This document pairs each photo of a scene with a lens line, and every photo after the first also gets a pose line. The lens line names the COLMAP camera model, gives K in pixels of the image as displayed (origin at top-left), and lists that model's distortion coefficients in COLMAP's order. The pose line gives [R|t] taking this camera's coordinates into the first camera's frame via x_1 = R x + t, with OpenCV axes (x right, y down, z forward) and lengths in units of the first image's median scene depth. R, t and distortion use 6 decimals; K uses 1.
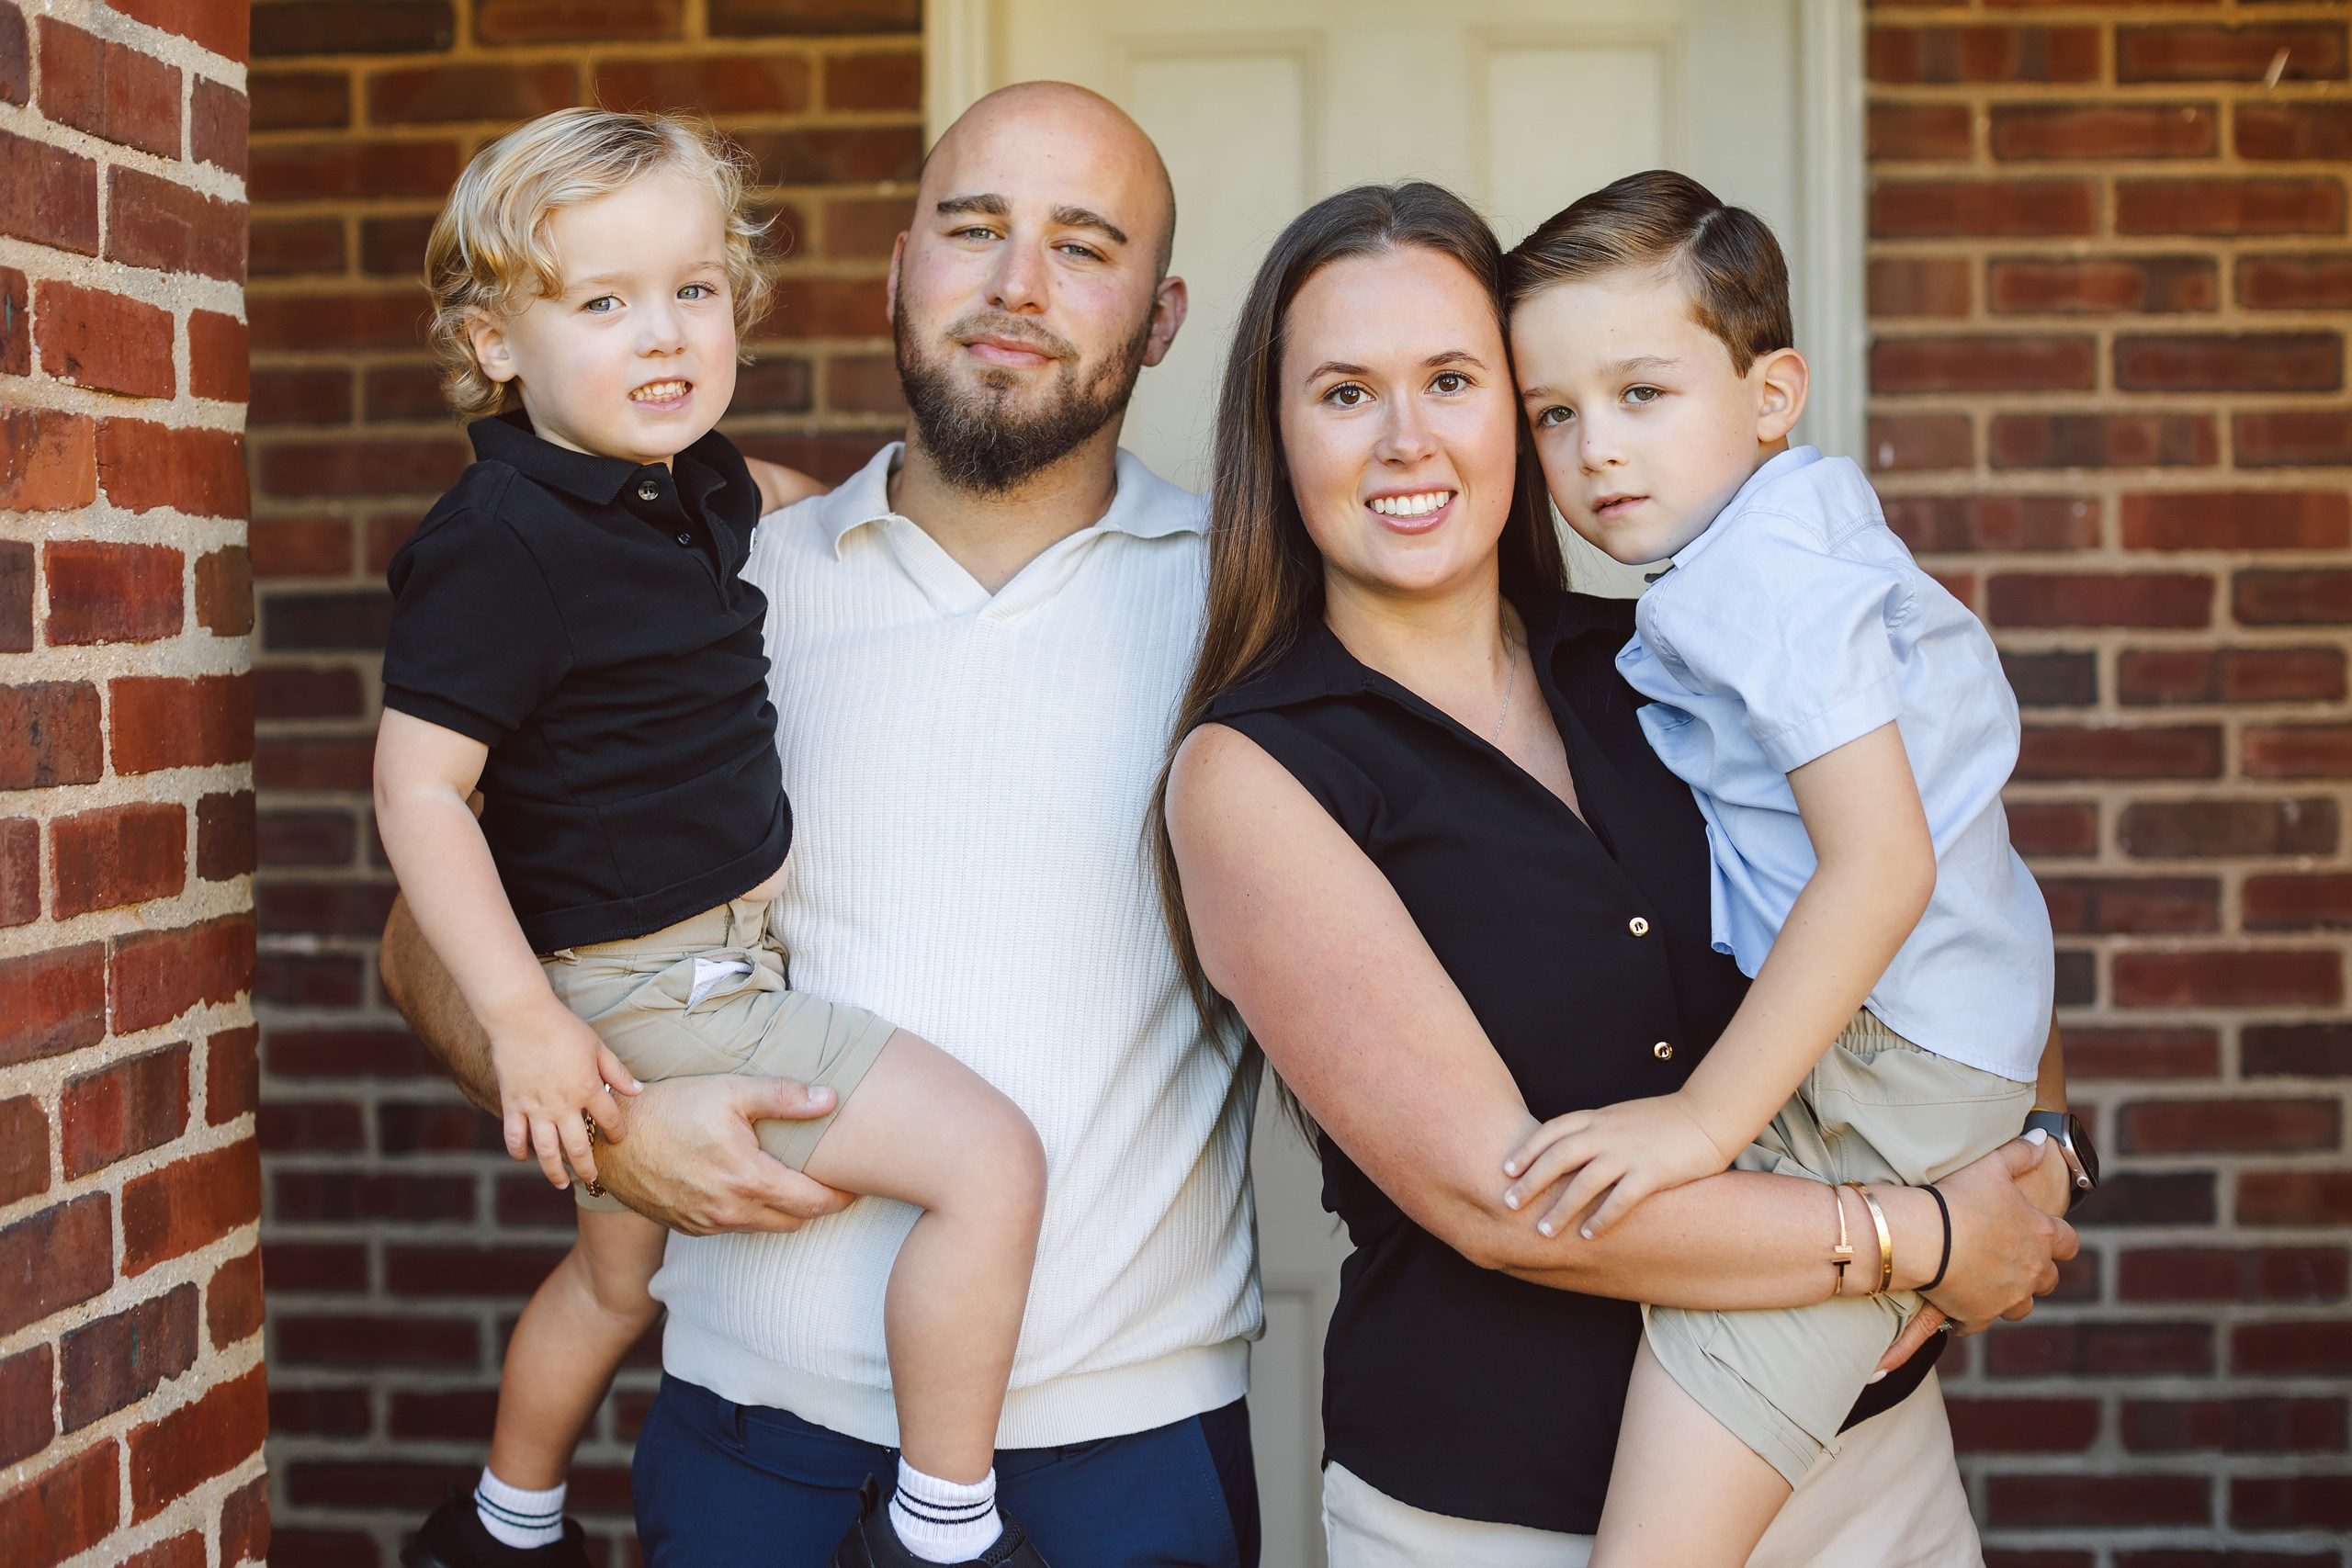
lens RADIAL K [[3728.2, 0, 1211.9], [0, 3728.2, 711.6], [0, 0, 1]] dist [-0.041172, 0.000000]
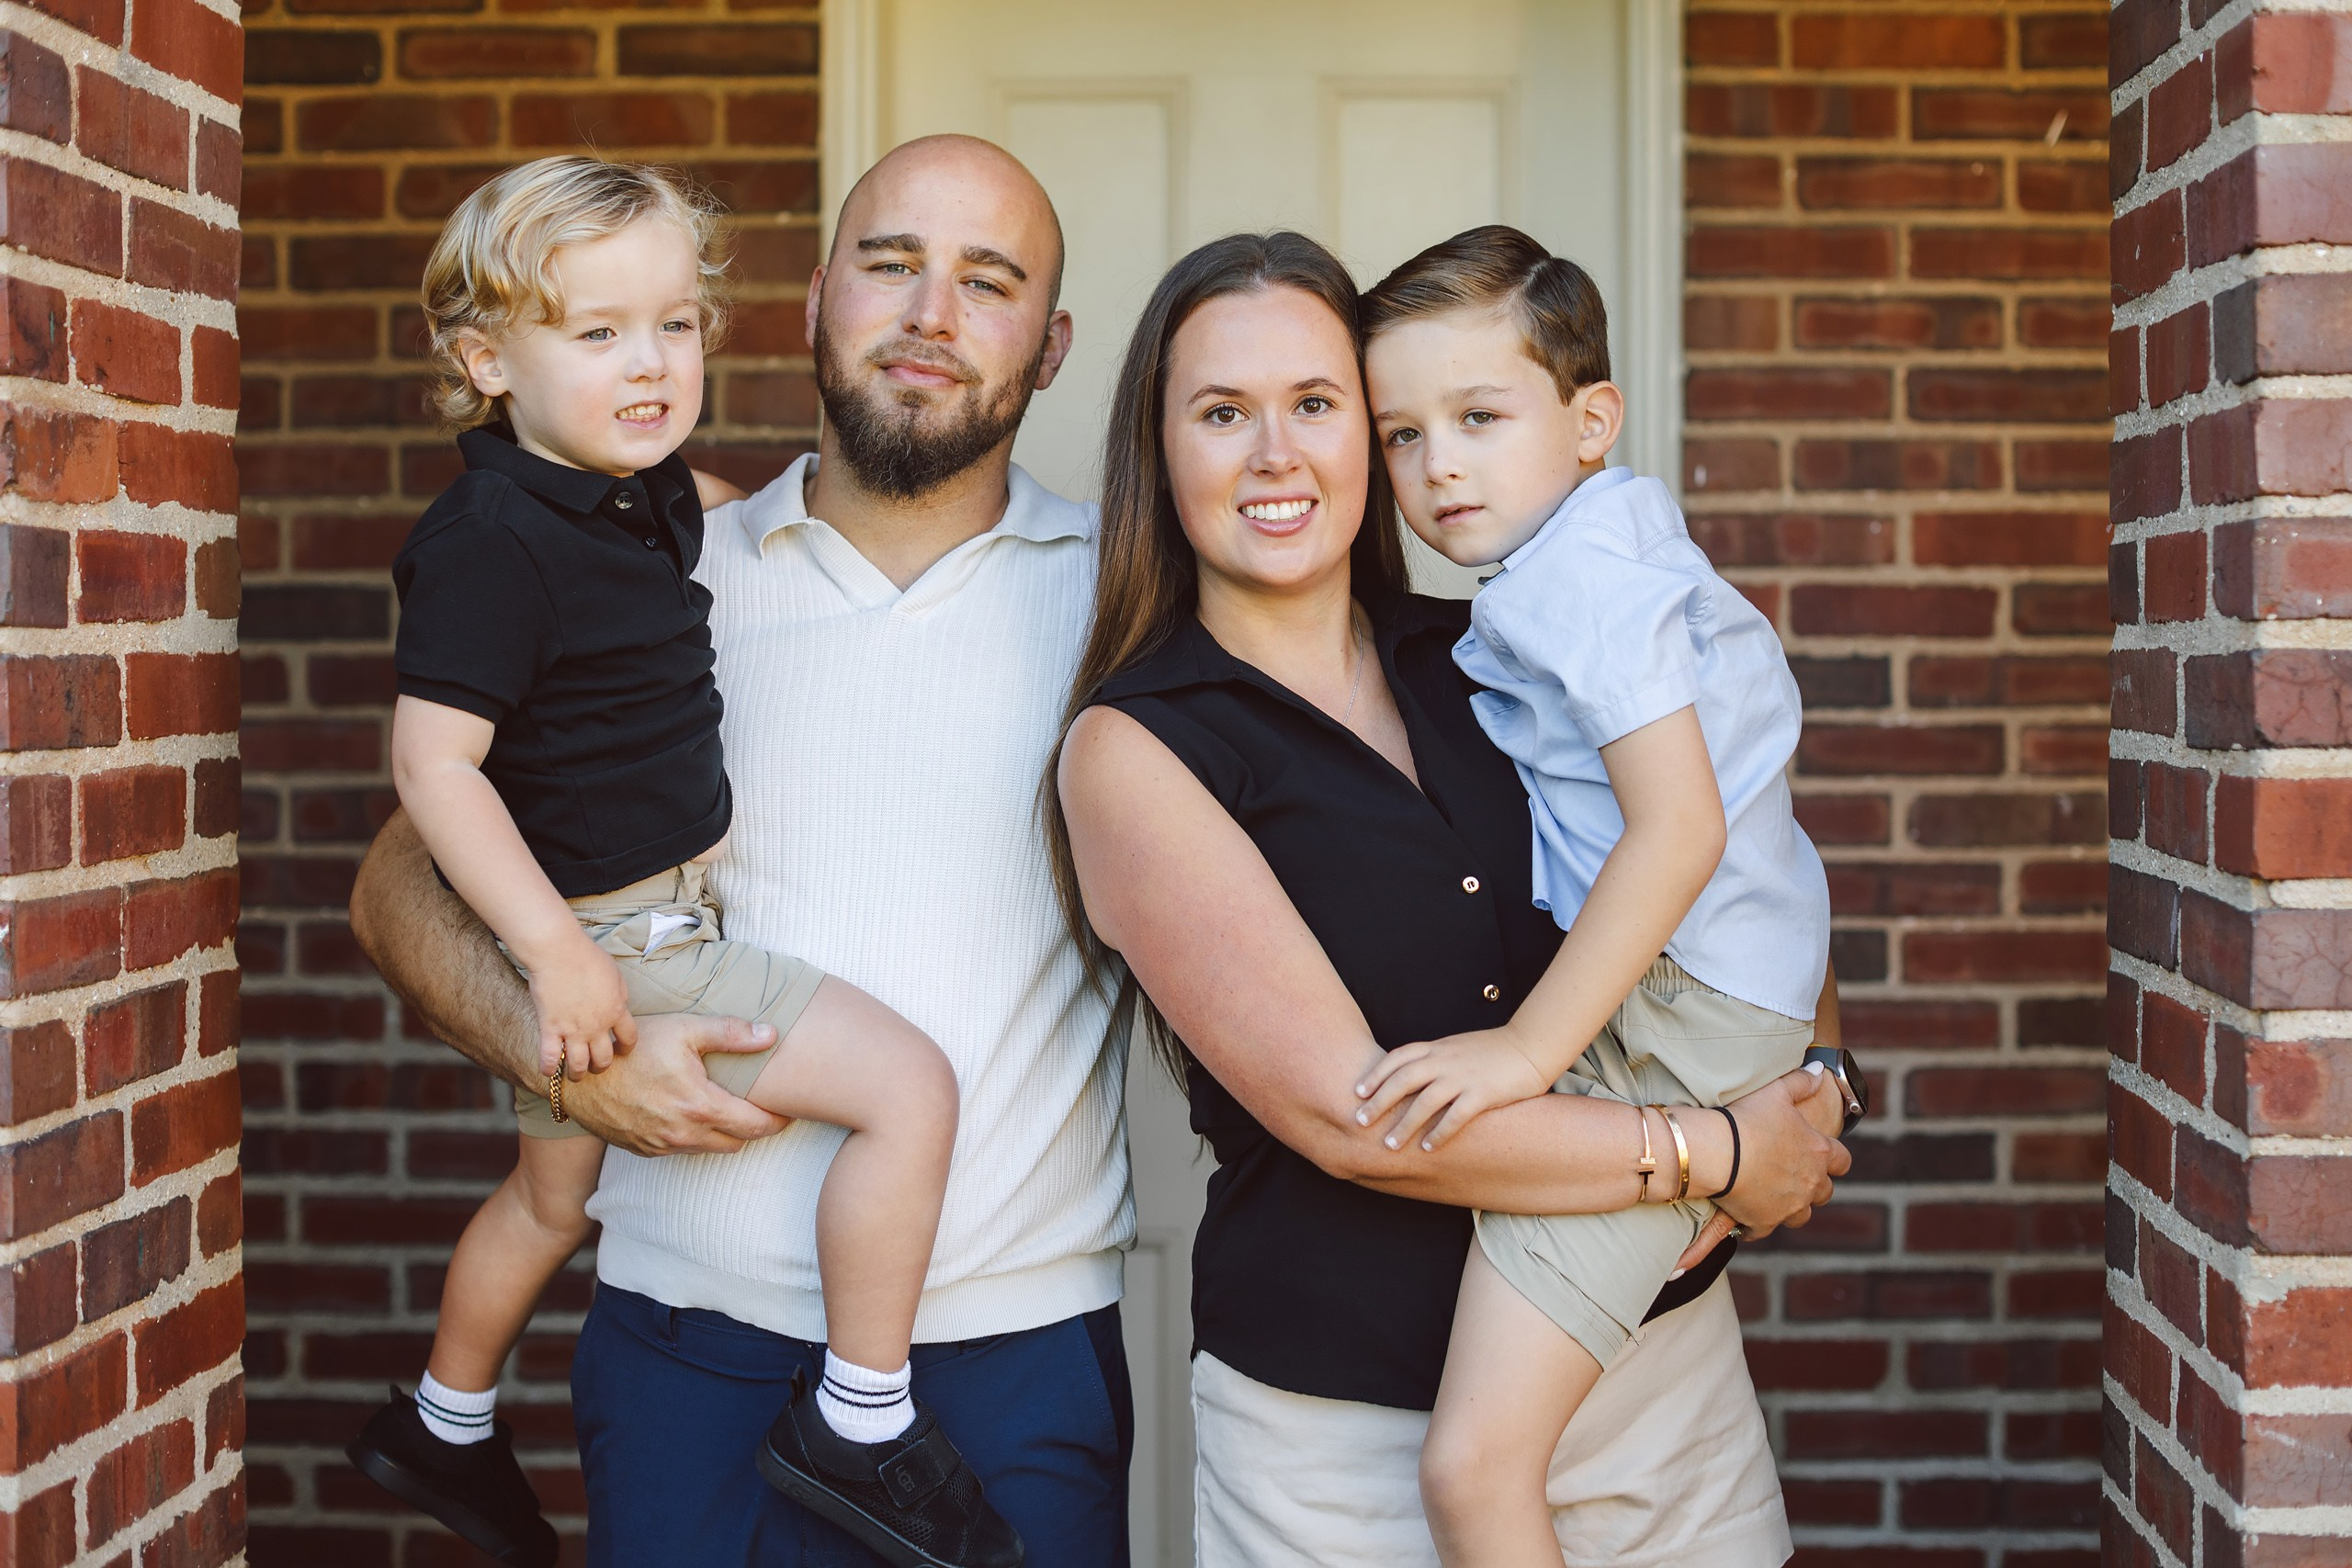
lens RADIAL K [[5815.4, 0, 1177.0], [0, 5815.4, 995.5], [0, 0, 1]] dist [-0.004604, 0.000000]
pose [[0.997977, 0.006030, 0.063289, -0.087631], [-0.007113, 0.999832, 0.016896, 0.061472], [-0.063177, -0.017312, 0.997852, -0.767157]]
